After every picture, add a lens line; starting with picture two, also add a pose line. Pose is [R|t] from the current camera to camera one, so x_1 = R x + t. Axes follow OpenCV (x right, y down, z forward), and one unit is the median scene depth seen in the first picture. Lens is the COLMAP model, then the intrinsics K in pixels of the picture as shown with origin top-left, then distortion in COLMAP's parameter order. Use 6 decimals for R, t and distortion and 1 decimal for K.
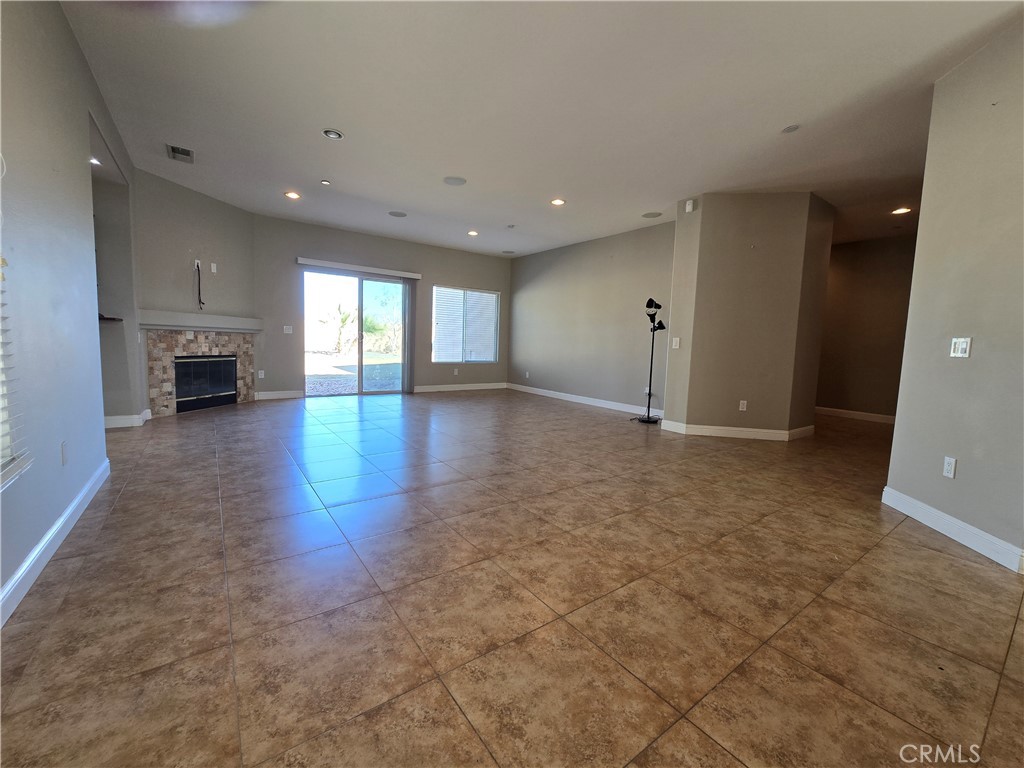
lens RADIAL K [[415.7, 0, 513.2], [0, 415.7, 380.0], [0, 0, 1]] dist [-0.007024, 0.001089]
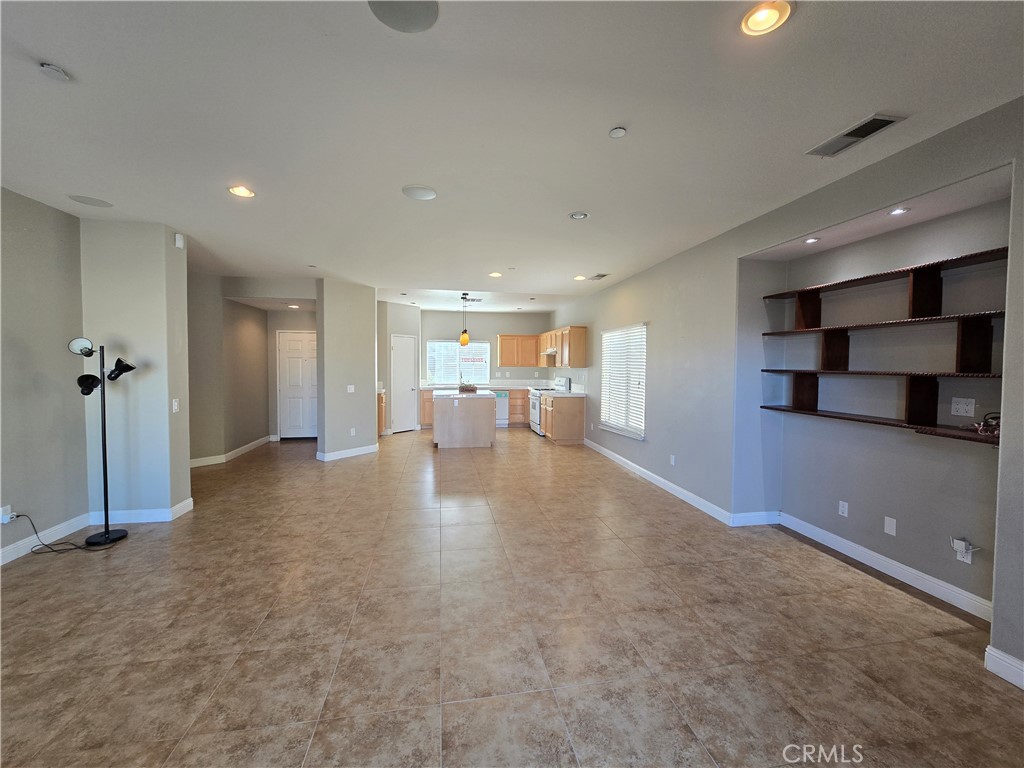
lens RADIAL K [[415.7, 0, 514.0], [0, 415.7, 384.7], [0, 0, 1]] dist [-0.007024, 0.001089]
pose [[-0.899904, -0.062438, 0.431596, -0.509506], [0.000376, 0.989586, 0.143944, -0.232056], [-0.436088, 0.129698, -0.890509, 1.352597]]
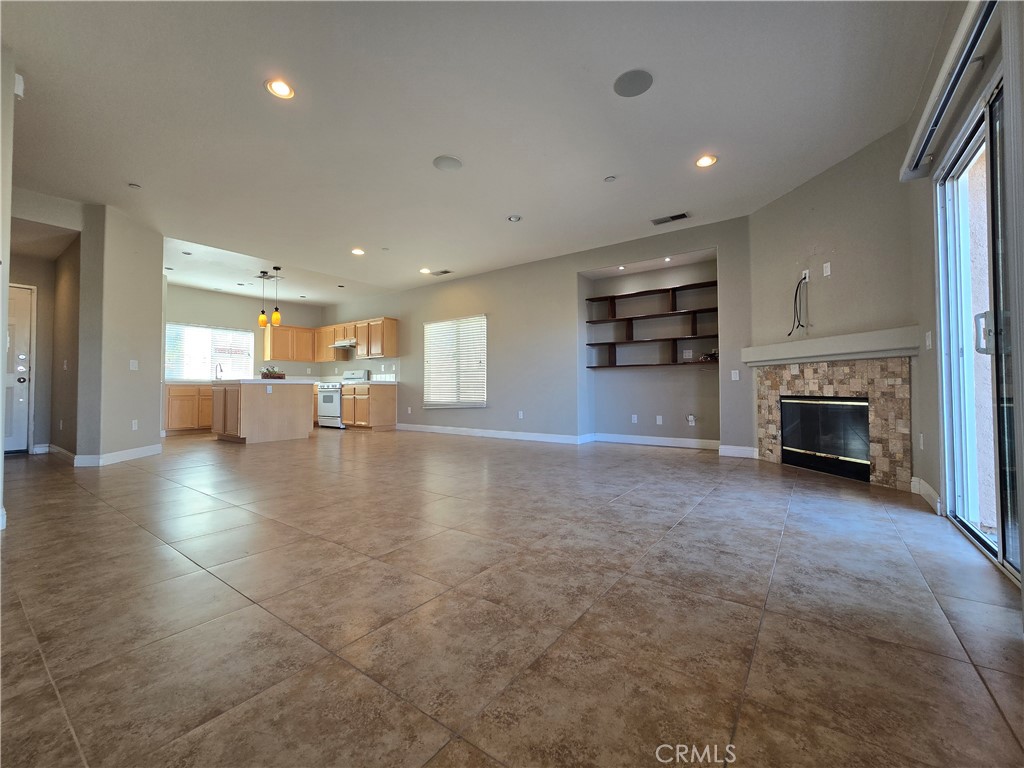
lens RADIAL K [[415.7, 0, 516.6], [0, 415.7, 380.0], [0, 0, 1]] dist [-0.007024, 0.001089]
pose [[-0.950462, -0.037714, -0.308543, -0.030895], [-0.056860, 0.996959, 0.053294, -0.099192], [0.305595, 0.068198, -0.949716, 1.574669]]
